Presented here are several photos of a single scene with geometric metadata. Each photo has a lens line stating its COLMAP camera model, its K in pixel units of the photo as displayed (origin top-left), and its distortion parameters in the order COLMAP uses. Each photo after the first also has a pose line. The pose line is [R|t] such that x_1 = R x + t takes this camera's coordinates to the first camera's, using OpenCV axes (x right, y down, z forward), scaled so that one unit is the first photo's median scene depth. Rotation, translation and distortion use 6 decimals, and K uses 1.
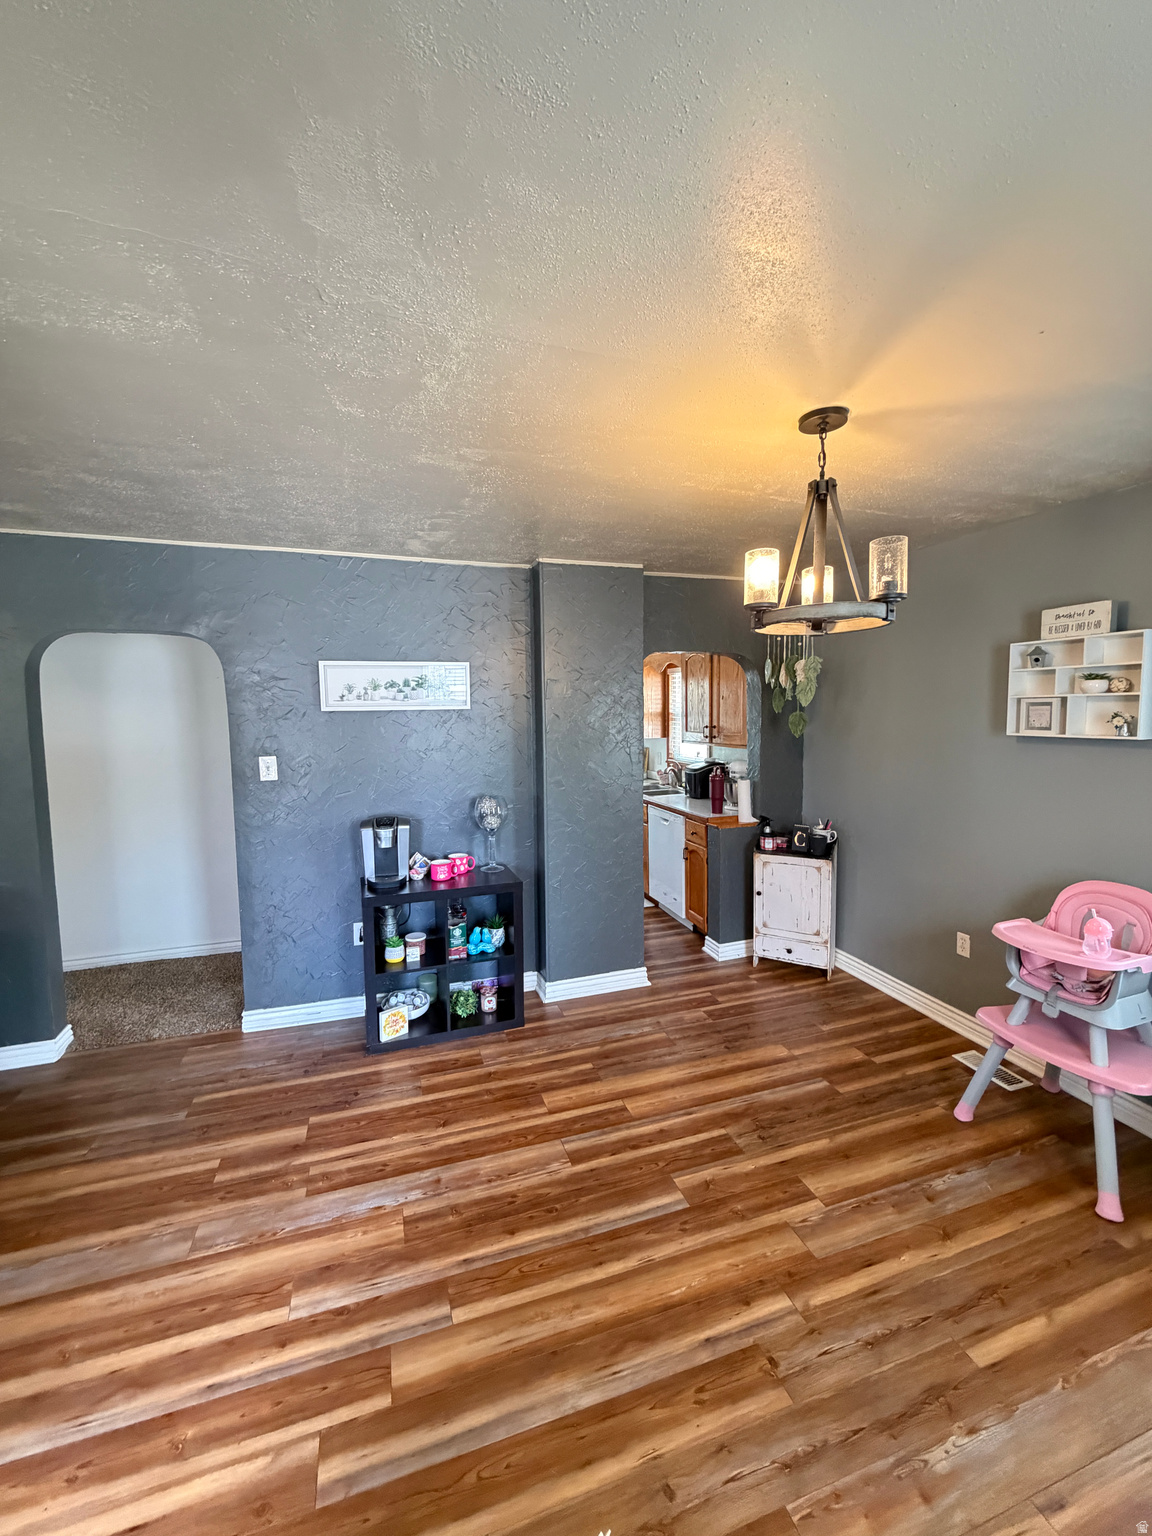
lens RADIAL K [[628.9, 0, 576.0], [0, 628.9, 768.0], [0, 0, 1]] dist [0.000655, 0.000022]
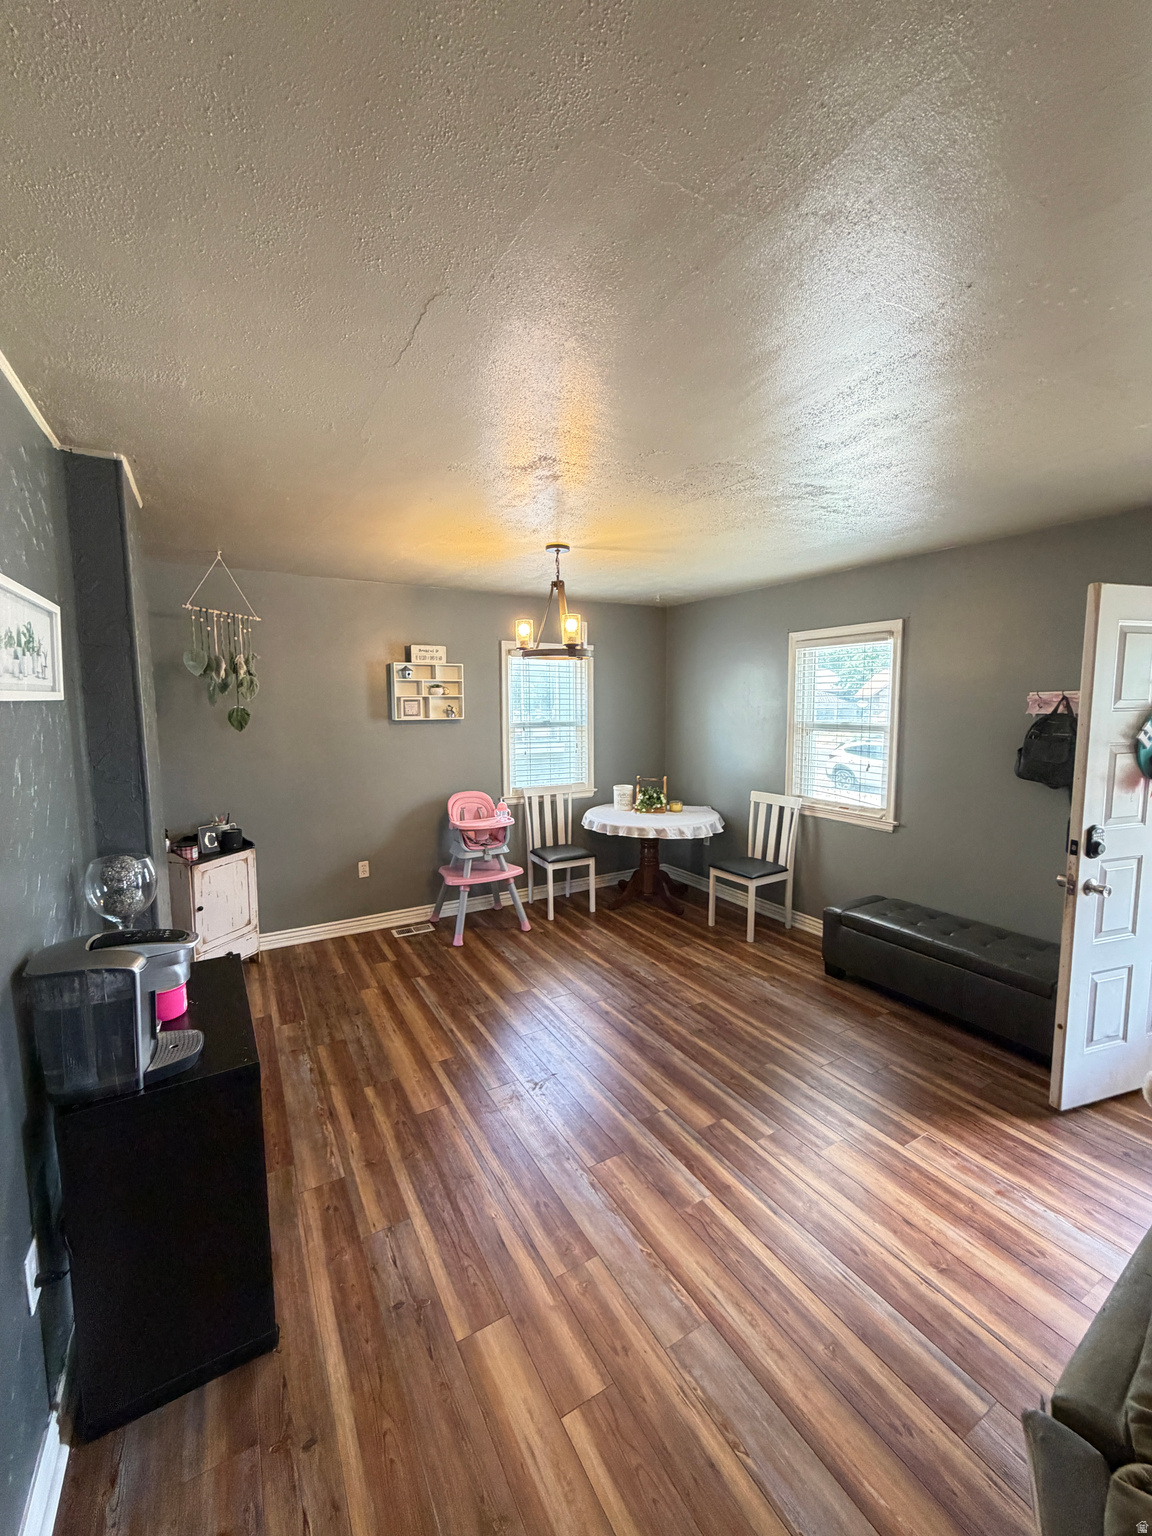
lens RADIAL K [[601.6, 0, 601.8], [0, 601.6, 765.1], [0, 0, 1]] dist [0.000275, 0.000083]
pose [[-0.235135, -0.091876, 0.967611, -1.041263], [0.096232, 0.988431, 0.117237, -0.077788], [-0.967187, 0.120681, -0.223573, 0.972228]]
